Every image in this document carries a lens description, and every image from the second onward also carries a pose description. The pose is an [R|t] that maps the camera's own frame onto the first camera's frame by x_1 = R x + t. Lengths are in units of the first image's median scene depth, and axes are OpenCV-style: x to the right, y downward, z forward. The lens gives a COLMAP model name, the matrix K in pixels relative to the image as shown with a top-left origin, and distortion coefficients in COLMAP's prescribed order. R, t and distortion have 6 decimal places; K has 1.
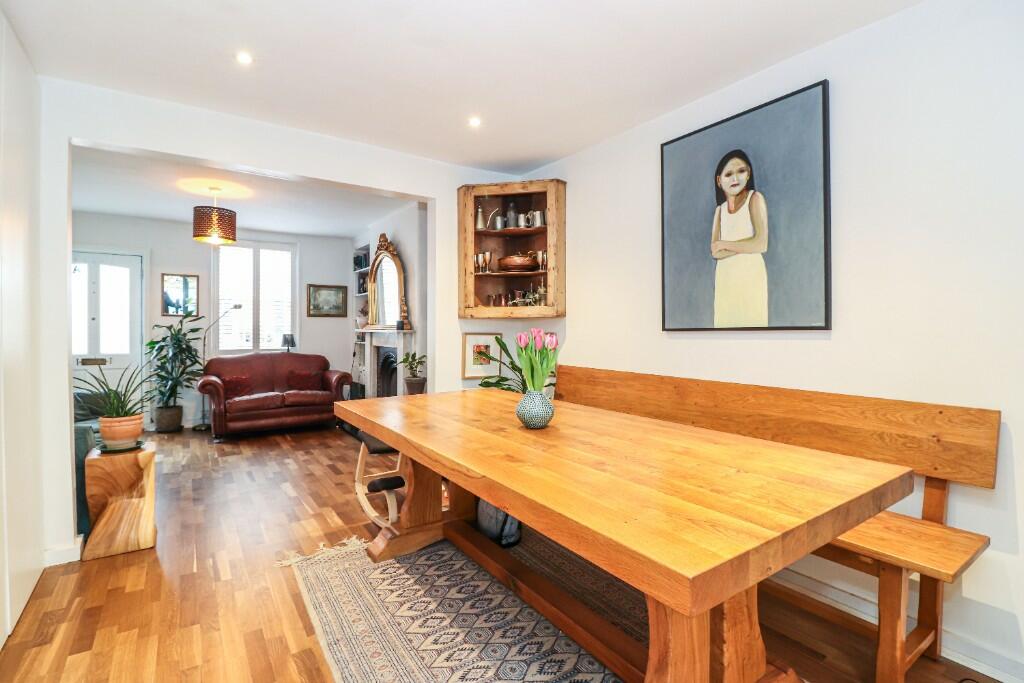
lens RADIAL K [[476.1, 0, 510.0], [0, 476.1, 330.4], [0, 0, 1]] dist [-0.013354, -0.000754]
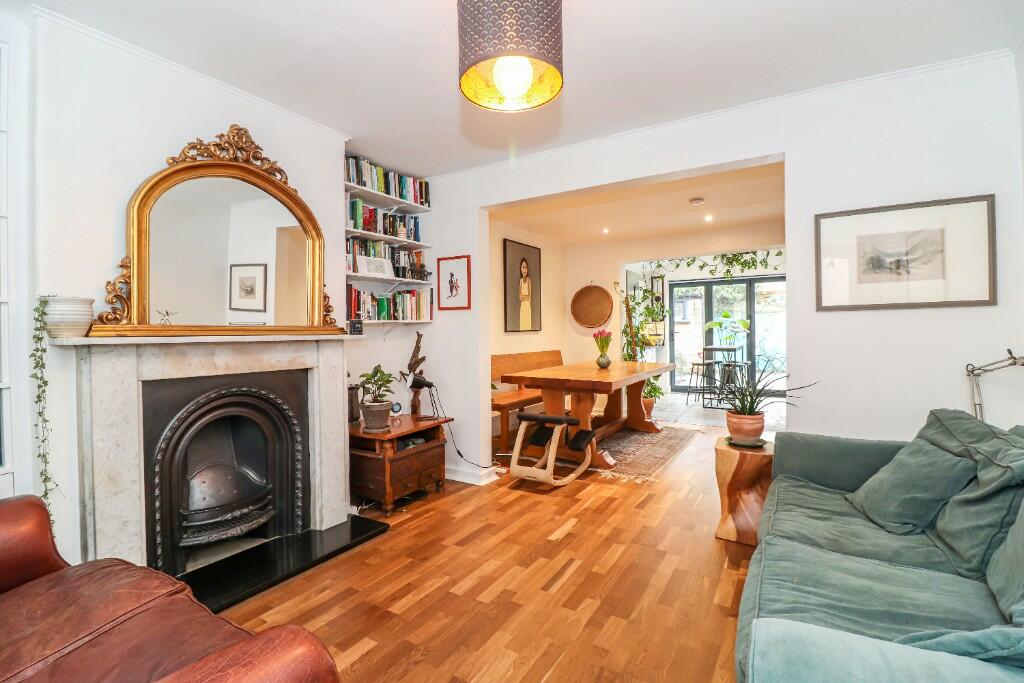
lens RADIAL K [[476.1, 0, 510.0], [0, 476.1, 330.4], [0, 0, 1]] dist [-0.013354, -0.000754]
pose [[-0.421157, 0.007808, 0.906954, -1.686545], [0.010075, 0.999942, -0.003931, 0.001323], [-0.906932, 0.007482, -0.421211, 2.067477]]
